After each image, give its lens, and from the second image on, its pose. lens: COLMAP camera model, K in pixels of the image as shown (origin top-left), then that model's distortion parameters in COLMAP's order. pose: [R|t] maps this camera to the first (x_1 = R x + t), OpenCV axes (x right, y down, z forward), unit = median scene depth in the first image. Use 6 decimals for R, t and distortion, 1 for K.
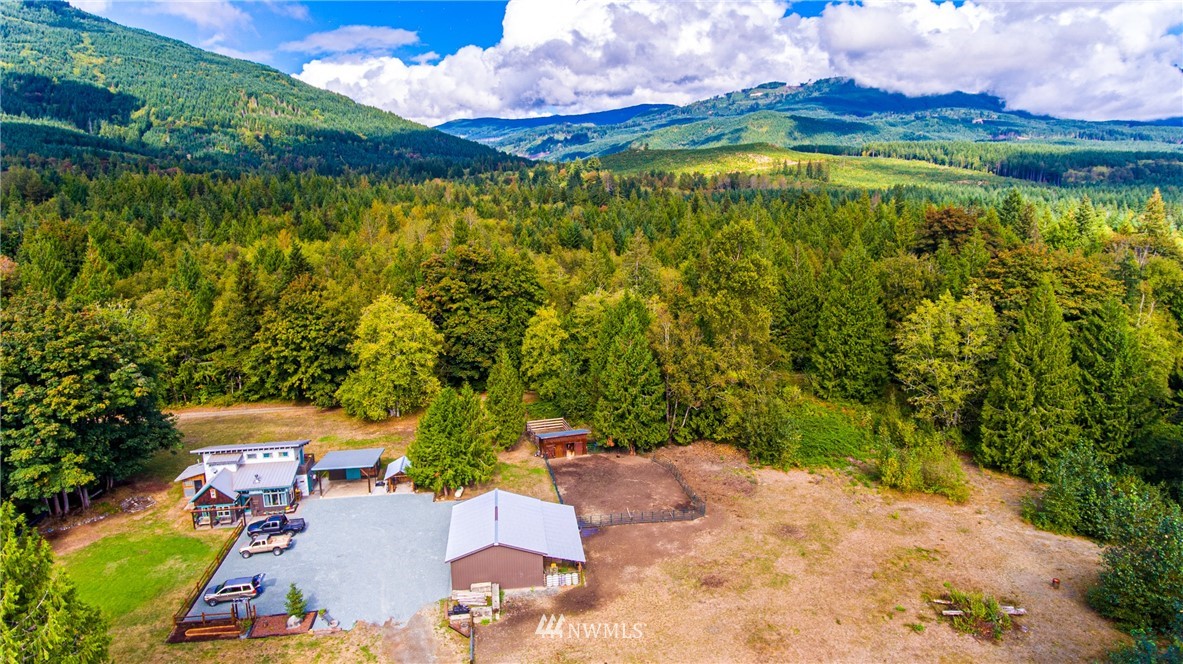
lens RADIAL K [[694.6, 0, 588.4], [0, 694.6, 333.5], [0, 0, 1]] dist [-0.000340, 0.003497]
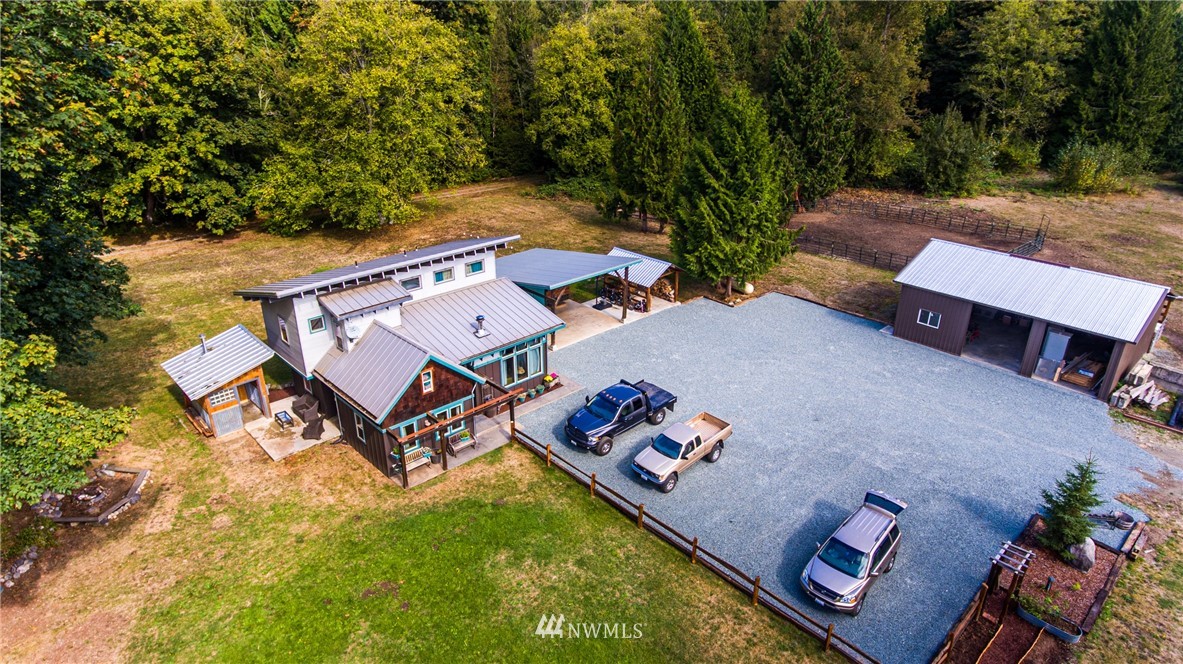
lens RADIAL K [[694.6, 0, 590.9], [0, 694.6, 327.9], [0, 0, 1]] dist [-0.000340, 0.003497]
pose [[0.816691, -0.212856, 0.536384, -0.460664], [0.103470, 0.968437, 0.226768, 0.091404], [-0.567723, -0.129700, 0.812938, 0.463270]]
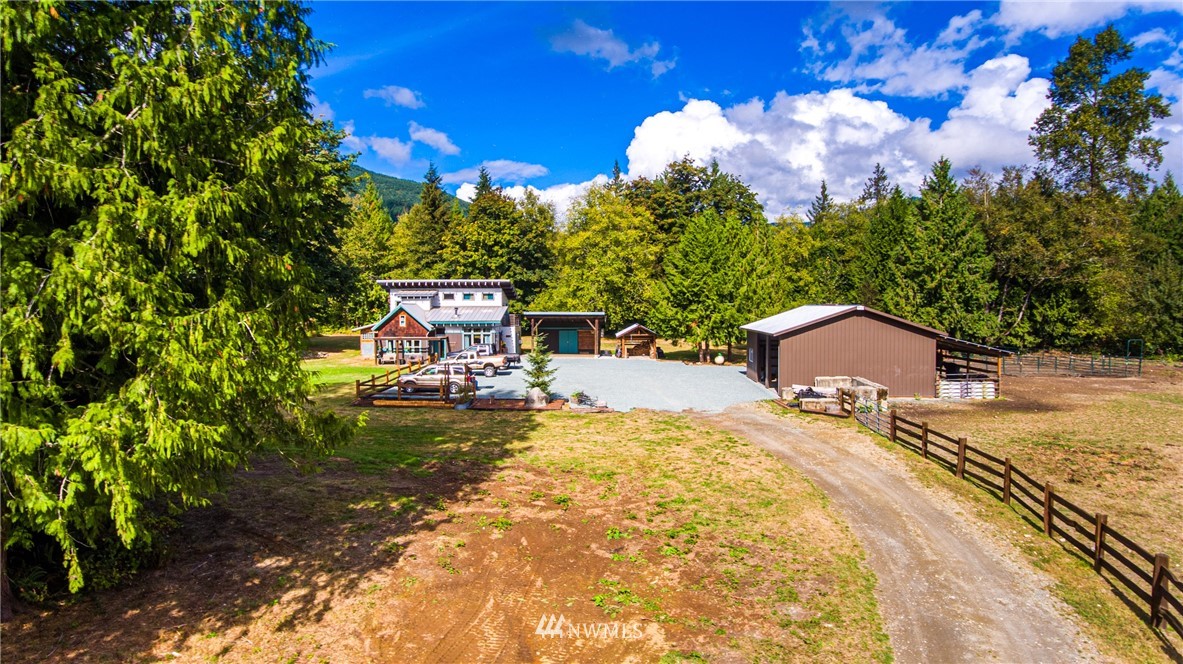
lens RADIAL K [[694.6, 0, 587.7], [0, 694.6, 331.6], [0, 0, 1]] dist [-0.000340, 0.003497]
pose [[0.983381, 0.018556, -0.180603, -0.146280], [-0.048379, 0.985579, -0.162156, 0.247237], [0.174990, 0.168198, 0.970097, 0.218305]]
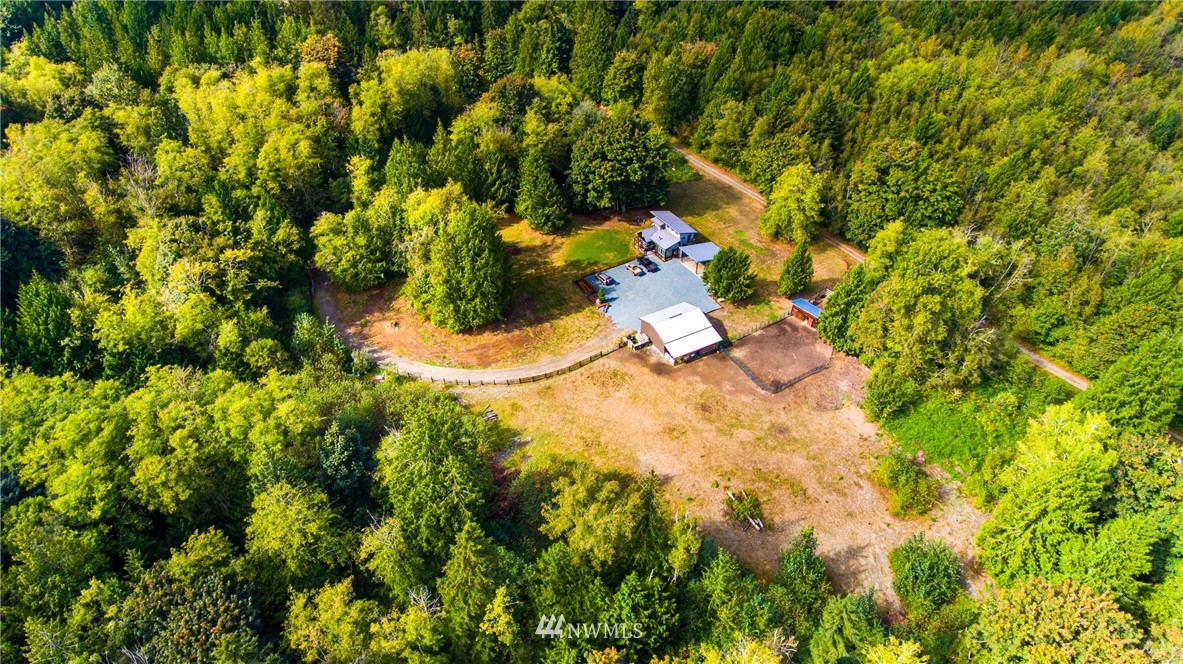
lens RADIAL K [[694.6, 0, 593.0], [0, 694.6, 327.8], [0, 0, 1]] dist [-0.000340, 0.003497]
pose [[0.379039, 0.591497, -0.711660, 0.777009], [-0.201157, 0.803322, 0.560544, -0.502415], [0.903252, -0.069313, 0.423475, -0.052577]]
